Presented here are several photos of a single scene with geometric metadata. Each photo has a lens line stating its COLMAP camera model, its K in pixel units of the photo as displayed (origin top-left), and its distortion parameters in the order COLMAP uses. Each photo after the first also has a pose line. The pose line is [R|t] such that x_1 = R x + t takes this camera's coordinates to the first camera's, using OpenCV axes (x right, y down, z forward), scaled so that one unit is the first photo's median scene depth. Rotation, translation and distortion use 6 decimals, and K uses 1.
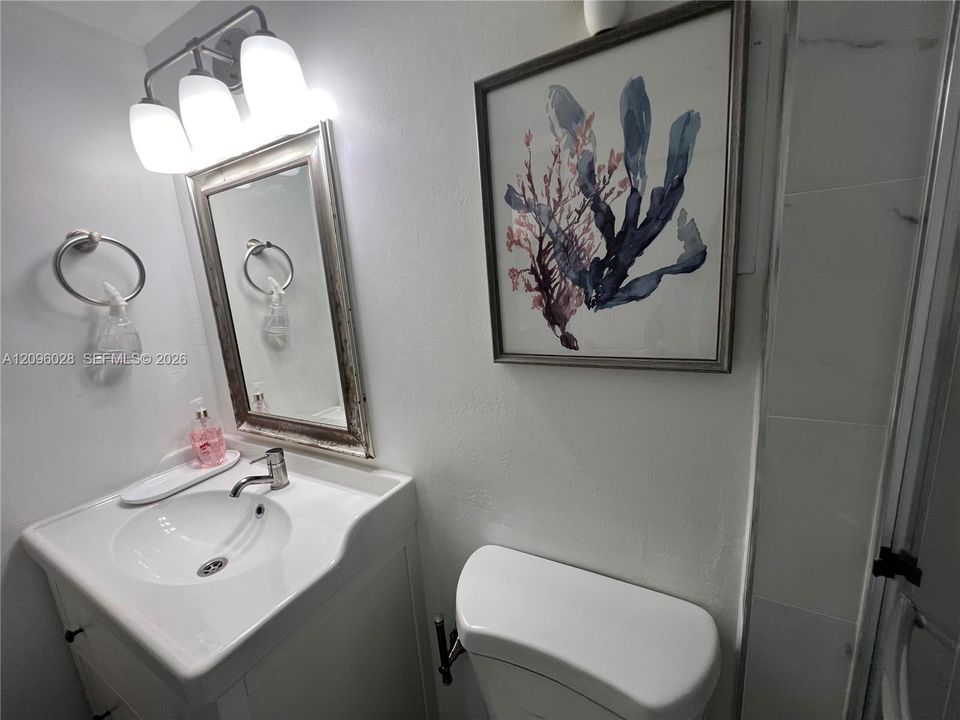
lens RADIAL K [[390.0, 0, 480.4], [0, 390.0, 360.5], [0, 0, 1]] dist [-0.001767, 0.000213]
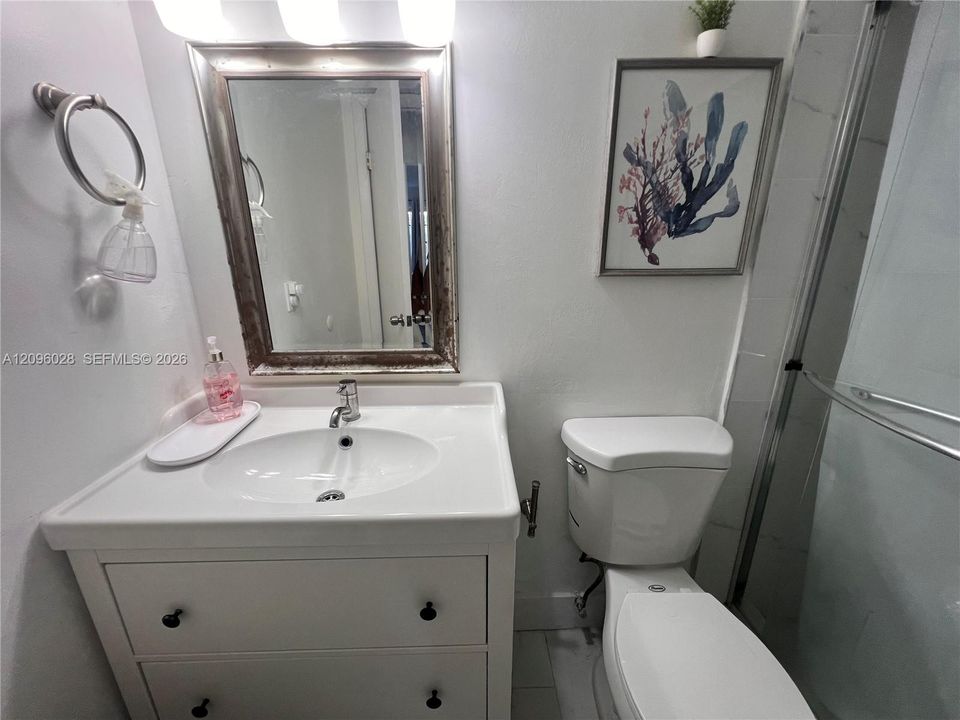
lens RADIAL K [[390.0, 0, 478.4], [0, 390.0, 359.5], [0, 0, 1]] dist [-0.001767, 0.000213]
pose [[0.860268, -0.087799, 0.502225, -1.196167], [0.046859, 0.994507, 0.093596, 0.170306], [-0.507684, -0.056984, 0.859657, 0.025753]]
